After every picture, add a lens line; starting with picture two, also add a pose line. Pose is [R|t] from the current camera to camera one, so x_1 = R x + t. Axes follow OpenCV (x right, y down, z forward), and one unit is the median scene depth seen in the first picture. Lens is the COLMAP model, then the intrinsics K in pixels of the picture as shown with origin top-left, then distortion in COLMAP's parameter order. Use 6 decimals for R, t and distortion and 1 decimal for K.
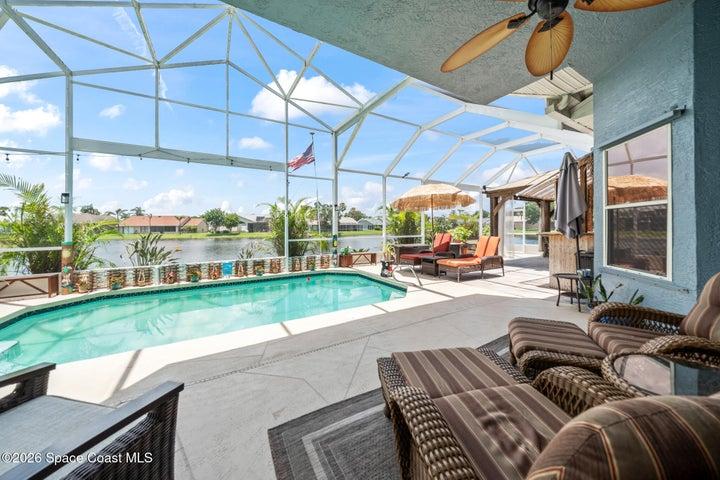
lens RADIAL K [[249.7, 0, 361.2], [0, 249.7, 227.2], [0, 0, 1]] dist [-0.000382, -0.000068]
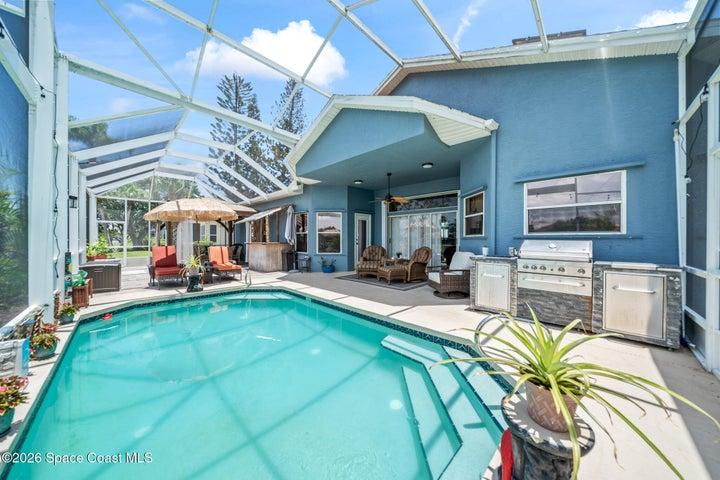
lens RADIAL K [[243.0, 0, 359.3], [0, 243.0, 240.9], [0, 0, 1]] dist [-0.008667, -0.000045]
pose [[-0.240804, 0.004635, 0.970563, -0.868983], [0.003720, 0.999986, -0.003852, 0.012661], [-0.970567, 0.002682, -0.240817, 0.577946]]
